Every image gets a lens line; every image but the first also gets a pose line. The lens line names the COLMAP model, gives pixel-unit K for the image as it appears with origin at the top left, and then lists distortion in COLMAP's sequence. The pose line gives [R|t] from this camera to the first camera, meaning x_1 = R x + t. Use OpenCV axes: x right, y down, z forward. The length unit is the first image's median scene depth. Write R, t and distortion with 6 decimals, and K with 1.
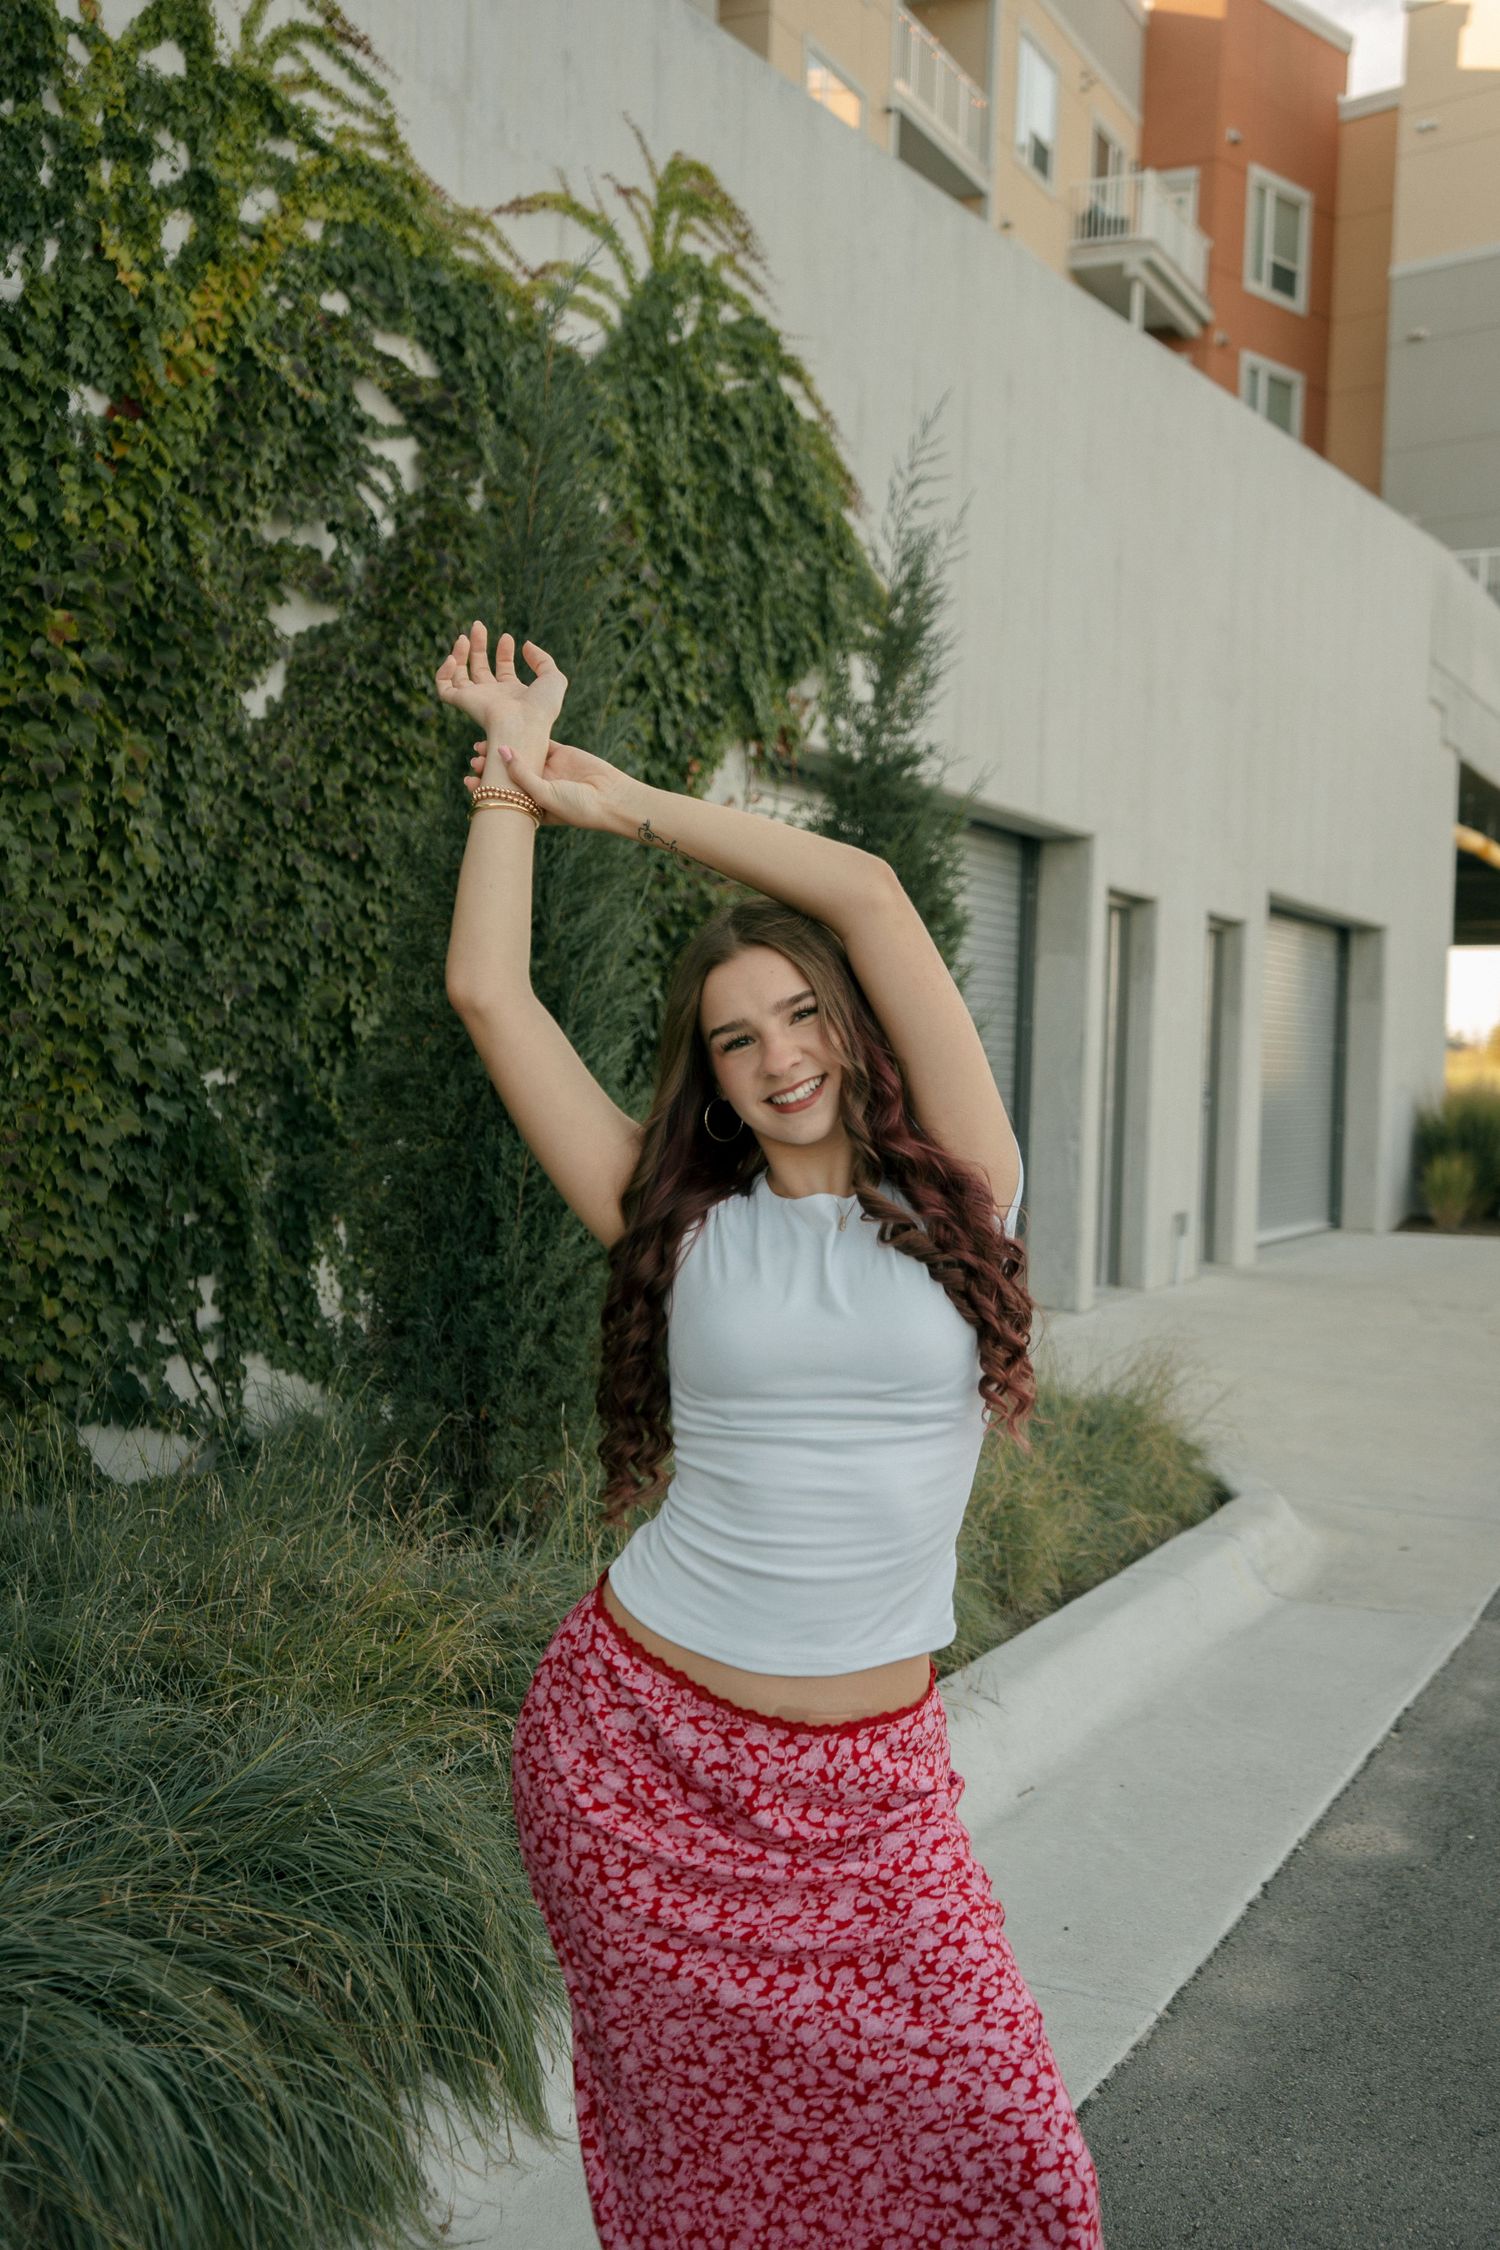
lens RADIAL K [[2589.7, 0, 747.2], [0, 2589.7, 1130.1], [0, 0, 1]] dist [0.072342, 0.000000]
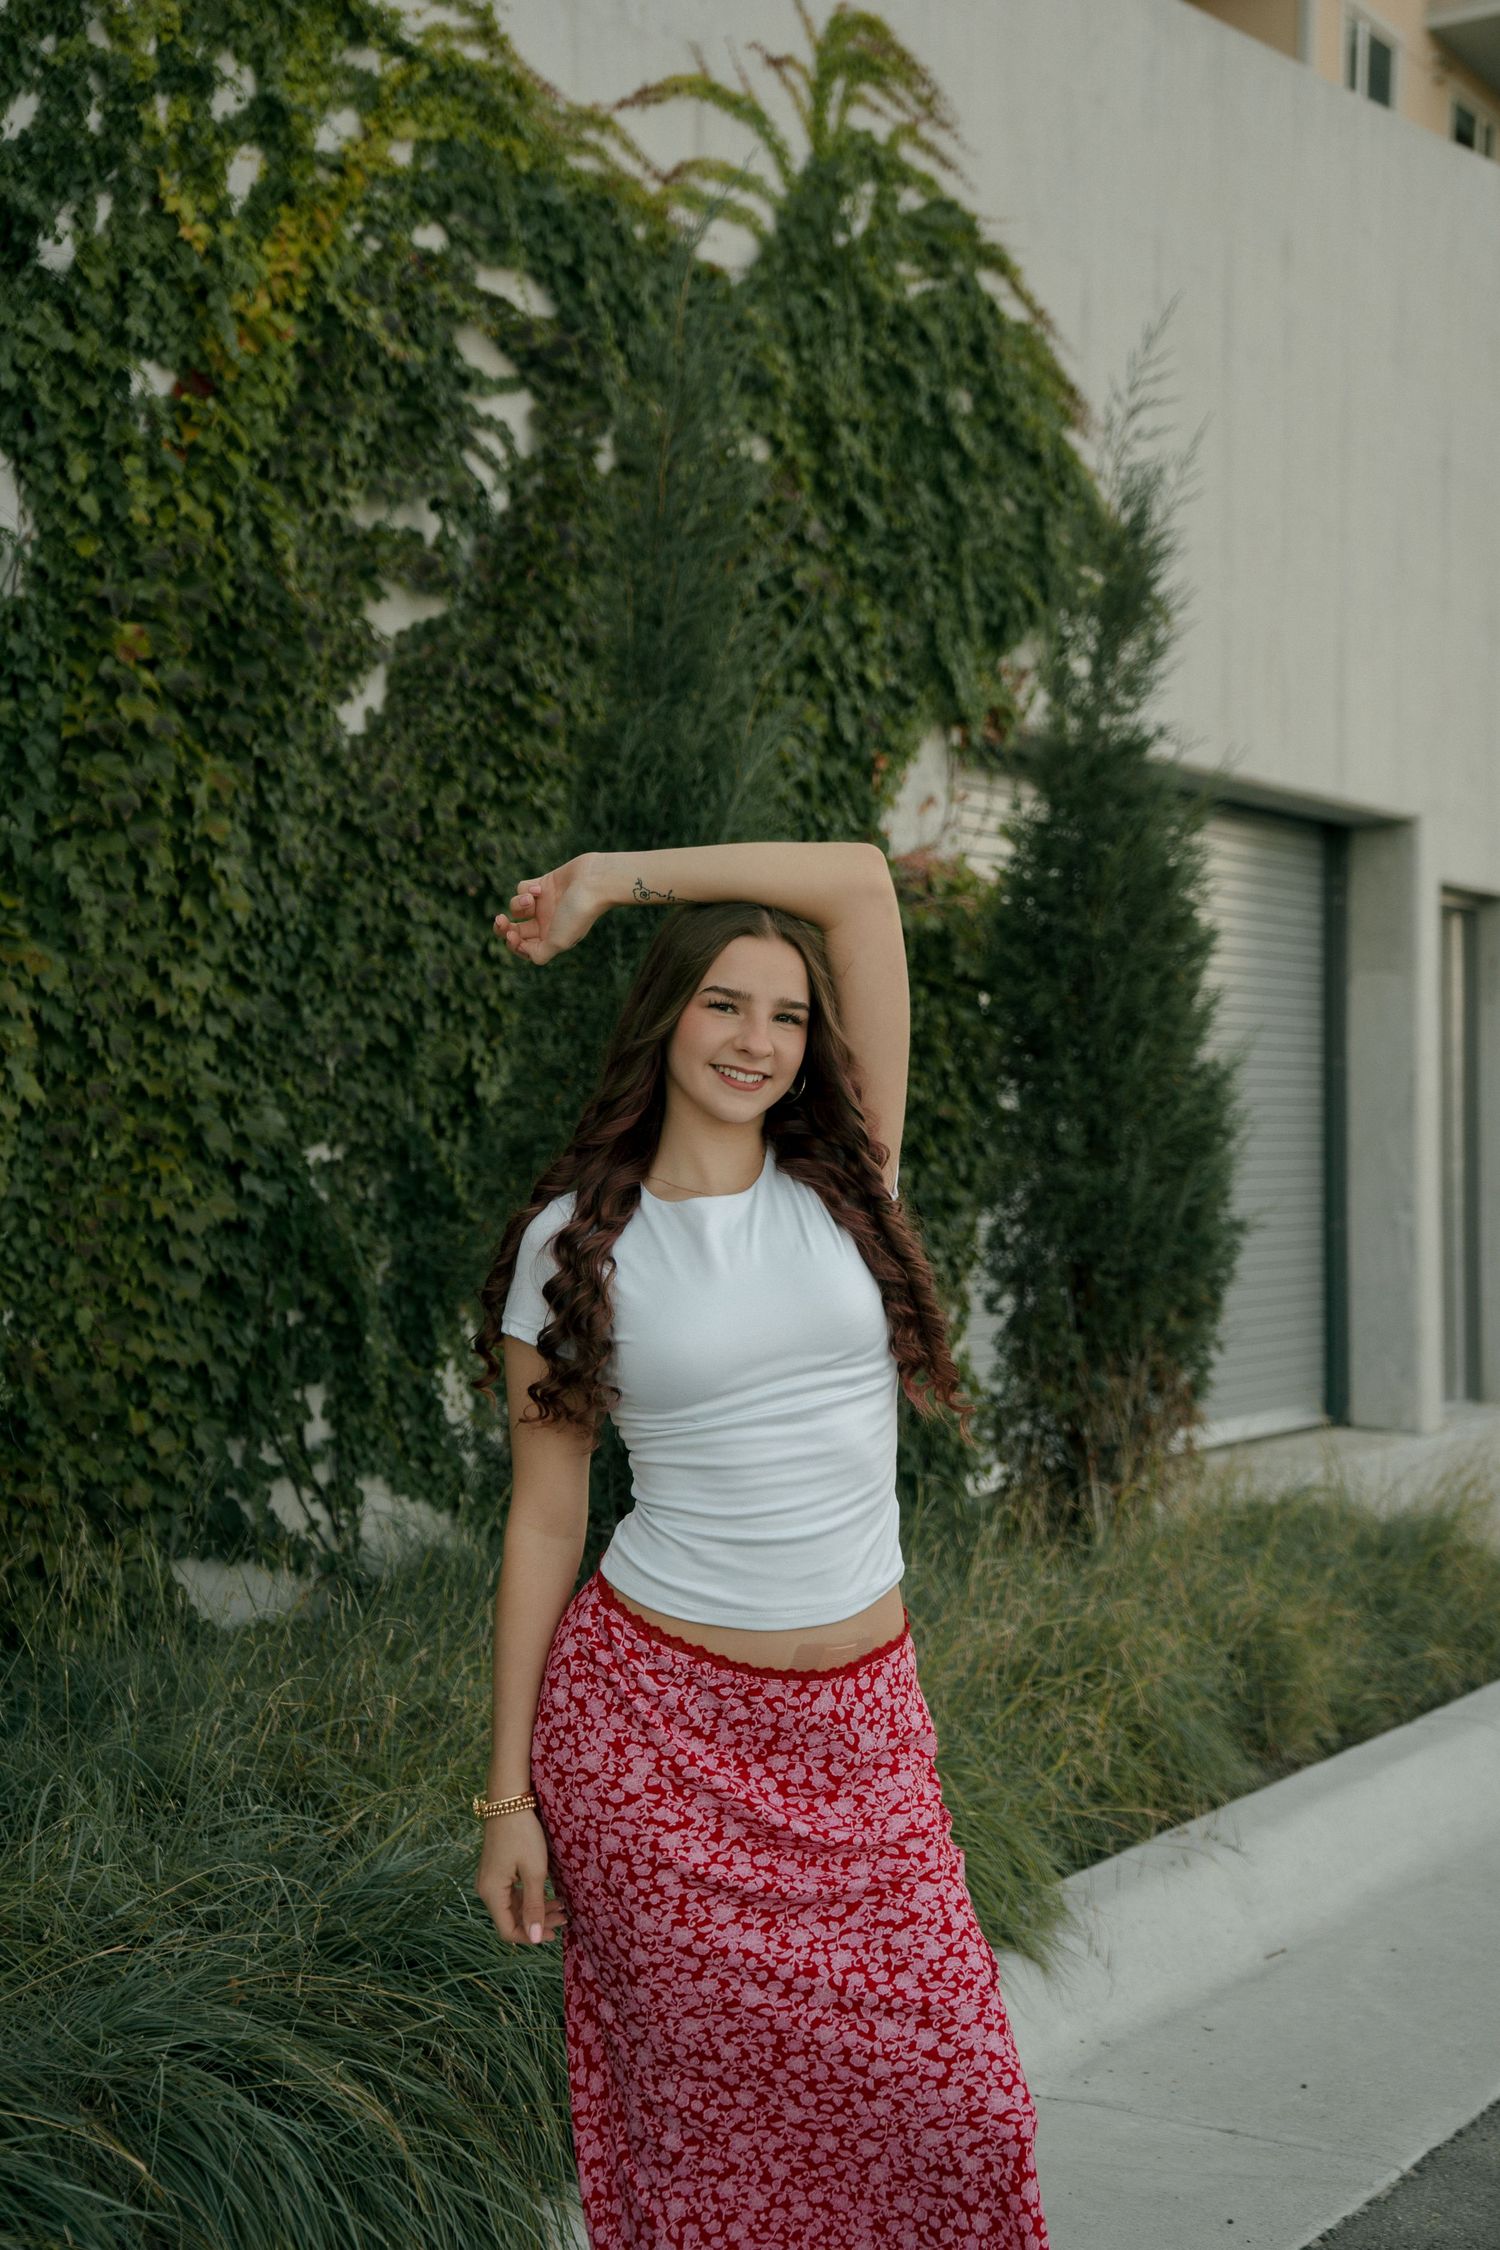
lens RADIAL K [[3631.4, 0, 739.5], [0, 3631.4, 1130.2], [0, 0, 1]] dist [0.333436, 0.000000]
pose [[0.995967, -0.033007, -0.083433, 0.034846], [0.030448, 0.999031, -0.031767, 0.014833], [0.084401, 0.029098, 0.996007, -0.191446]]
